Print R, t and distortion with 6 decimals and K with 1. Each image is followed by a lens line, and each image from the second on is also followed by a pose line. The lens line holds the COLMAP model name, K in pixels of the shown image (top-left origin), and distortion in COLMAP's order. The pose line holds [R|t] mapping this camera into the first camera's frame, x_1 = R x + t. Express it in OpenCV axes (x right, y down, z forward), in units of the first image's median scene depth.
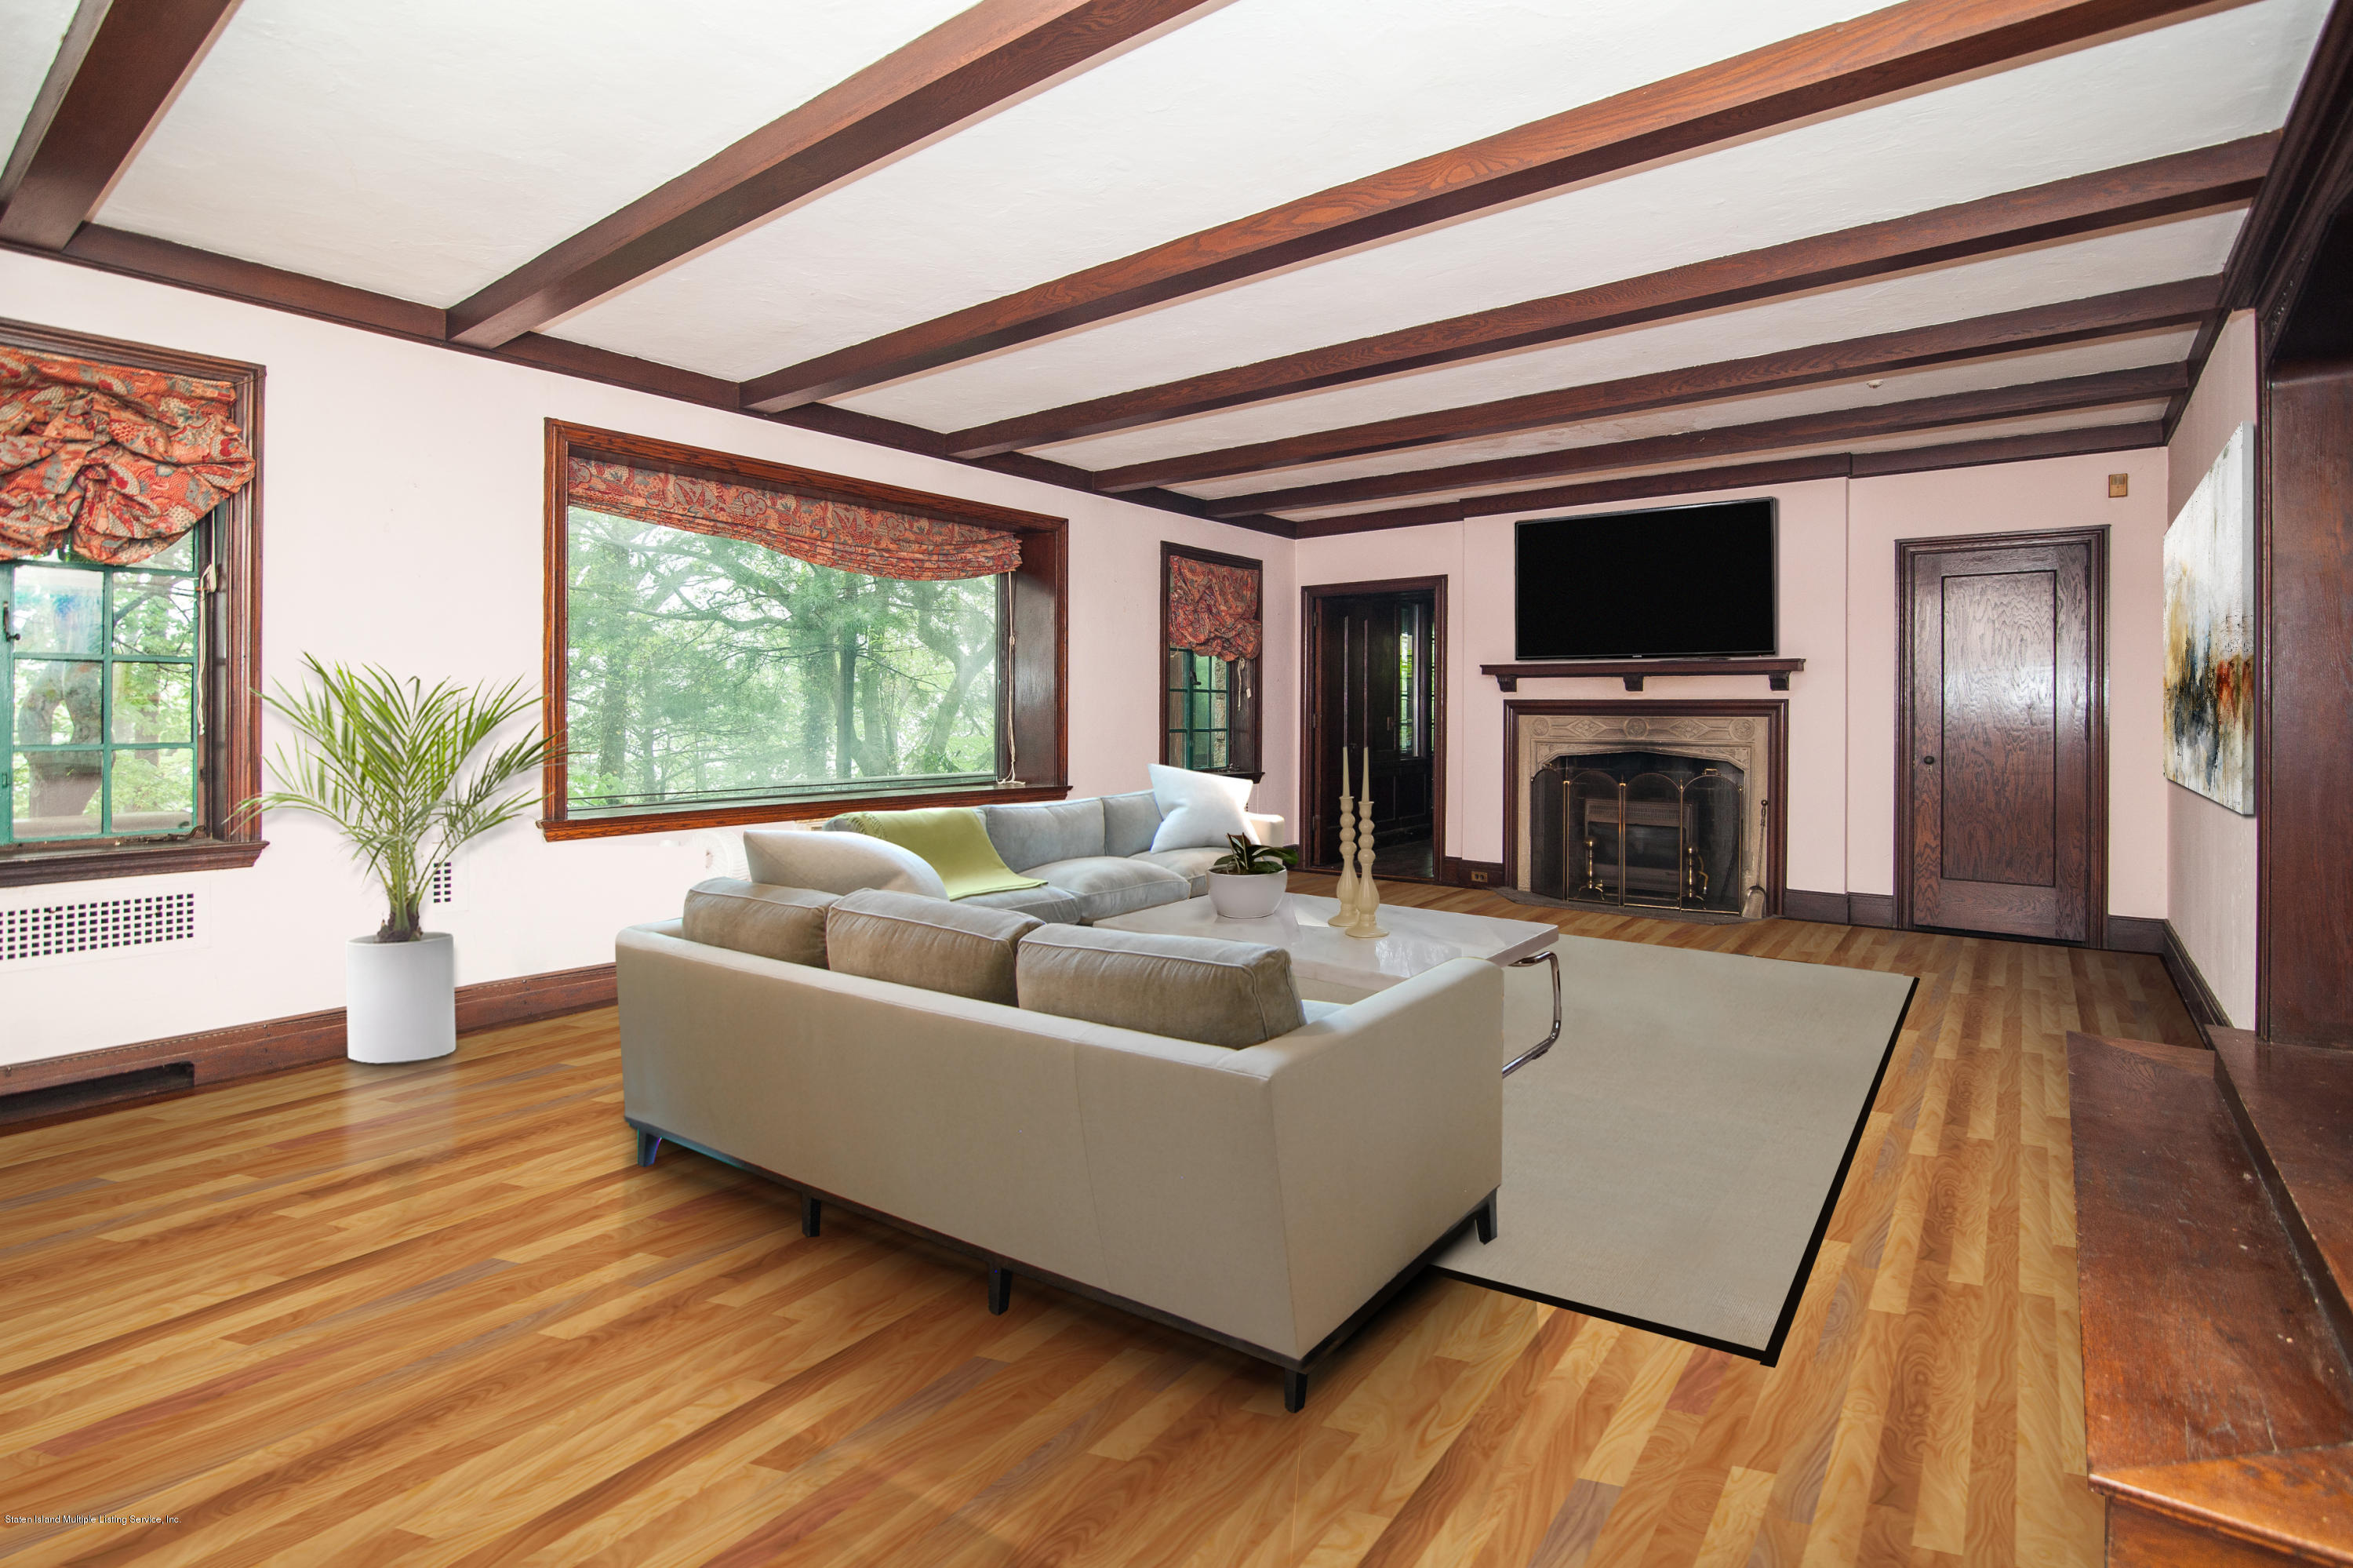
lens RADIAL K [[1088.2, 0, 1176.5], [0, 1088.2, 784.0], [0, 0, 1]] dist [0.000283, 0.000578]
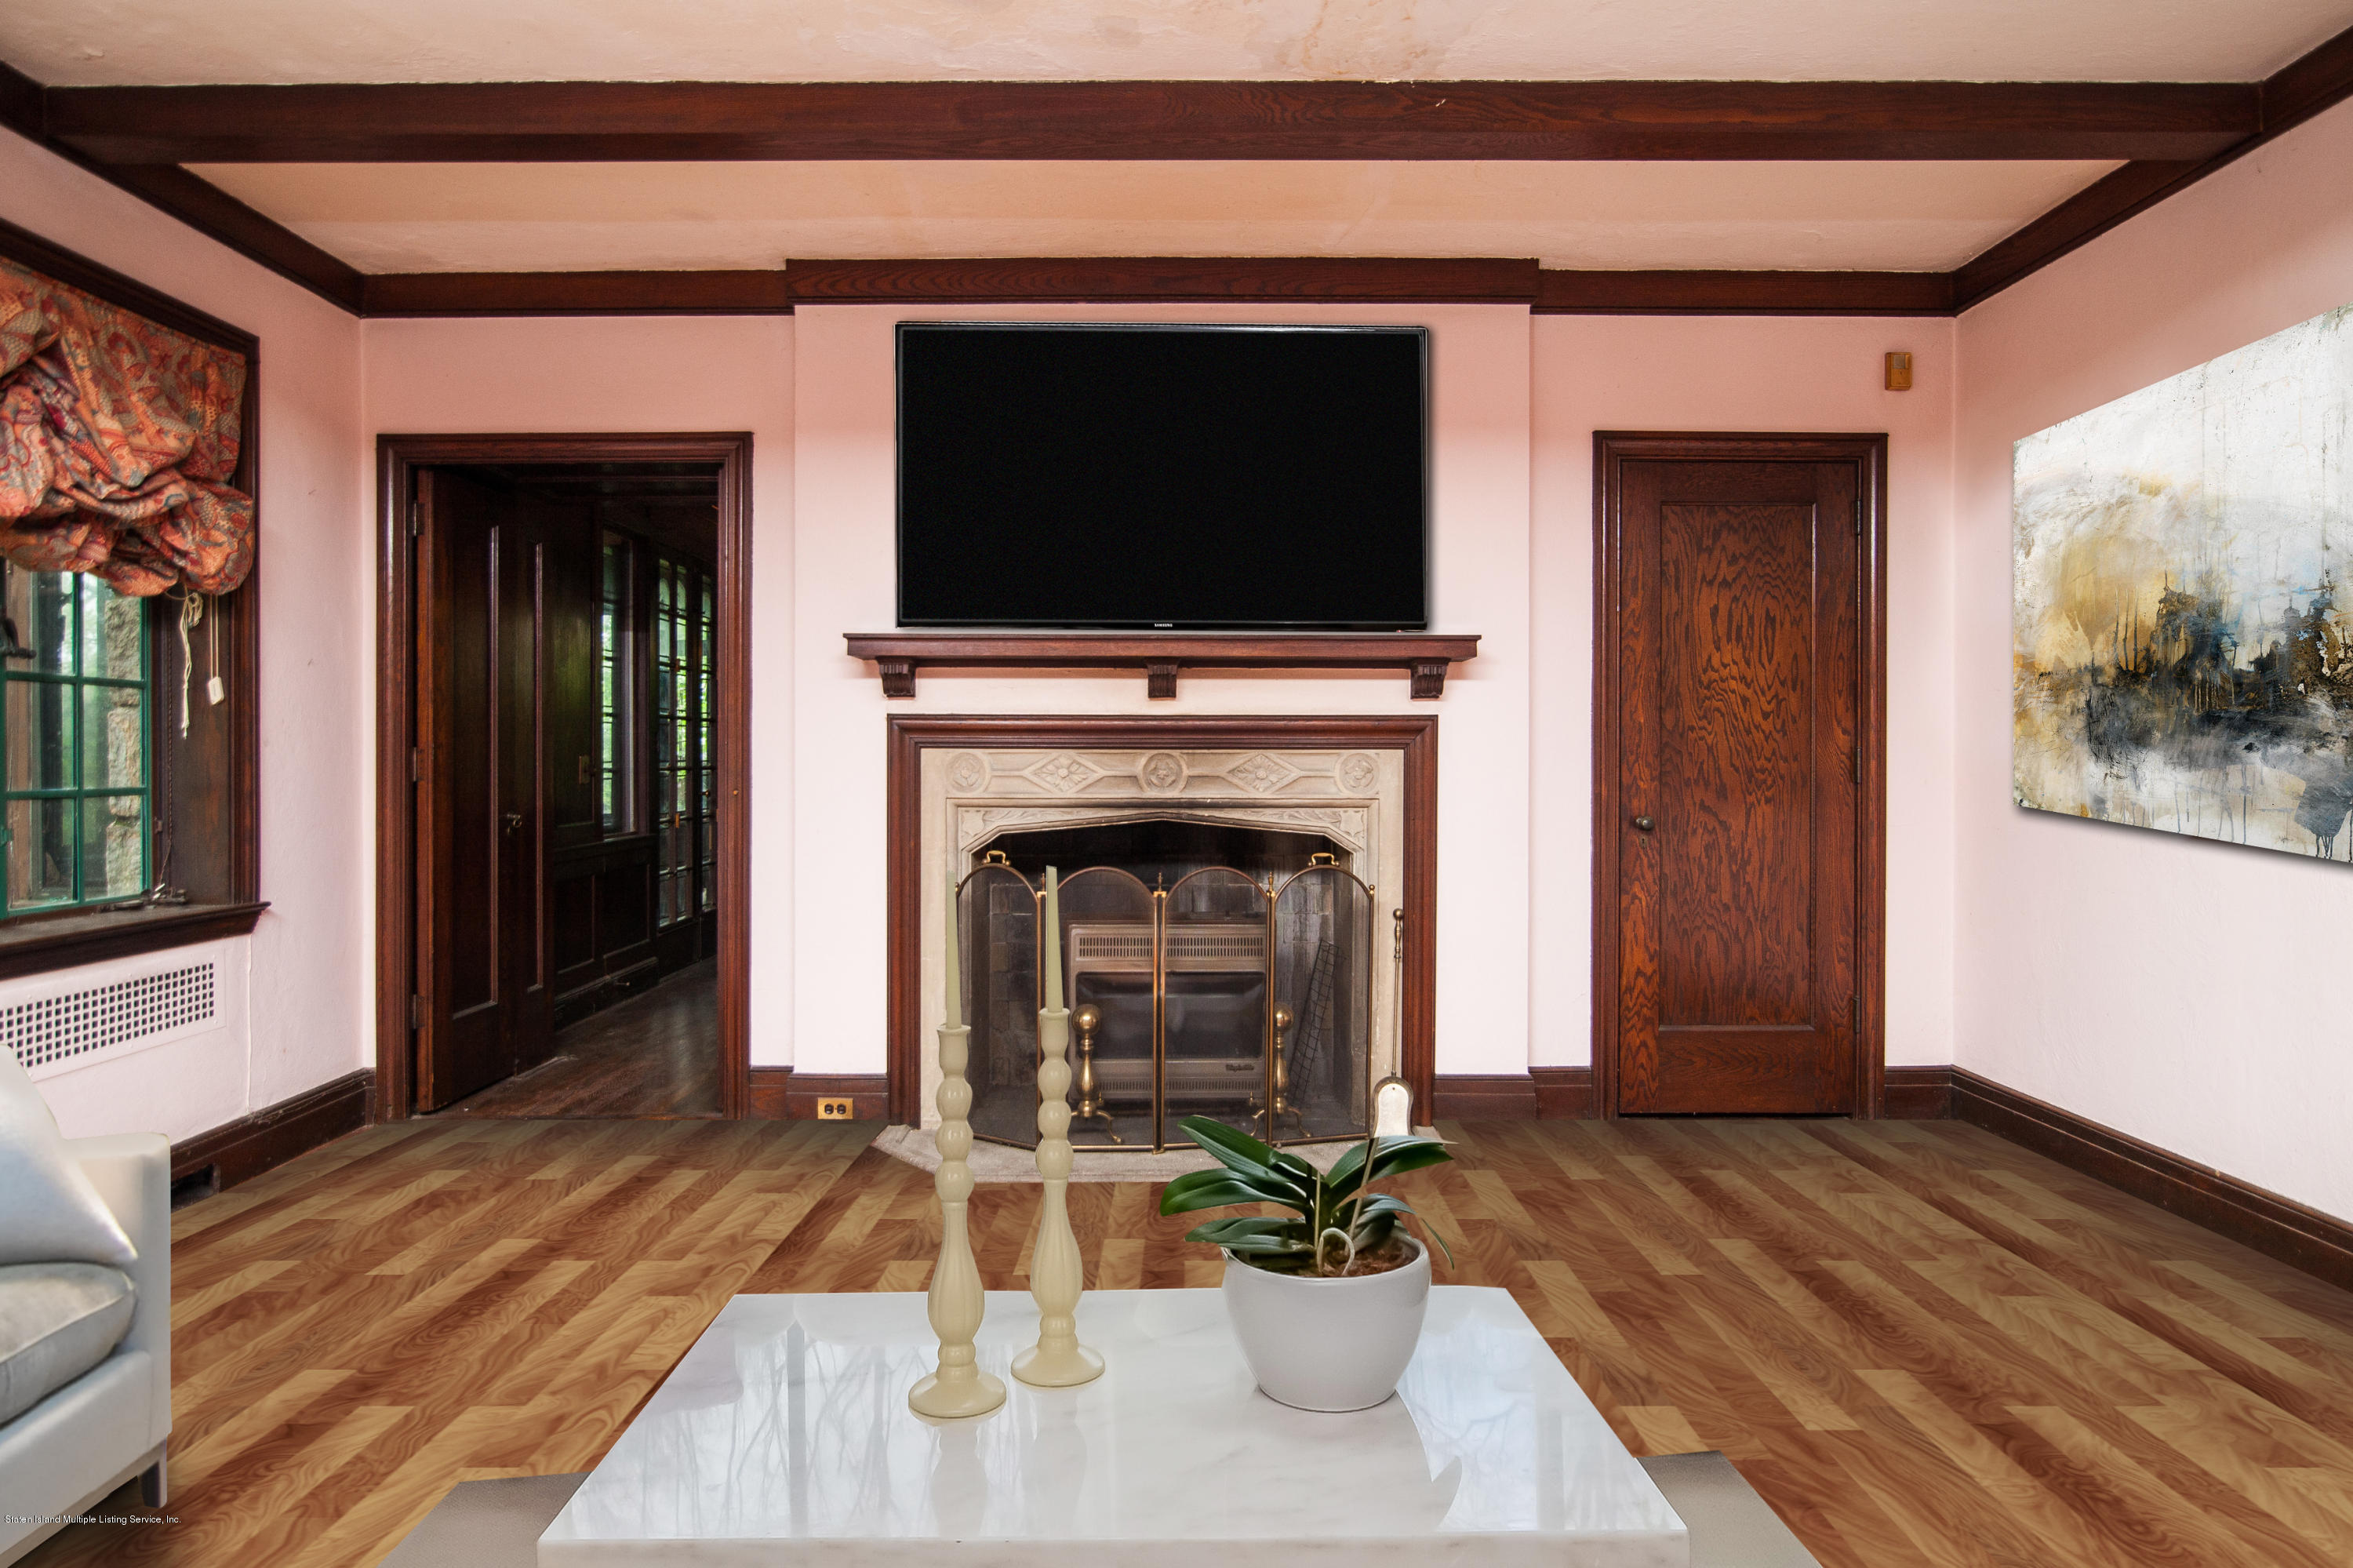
lens RADIAL K [[1367.2, 0, 1167.3], [0, 1367.2, 741.4], [0, 0, 1]] dist [-0.002328, -0.000446]
pose [[0.801018, 0.000787, 0.598639, 0.051612], [0.042689, 0.997378, -0.058431, -0.028044], [-0.597116, 0.072360, 0.798885, 0.477004]]
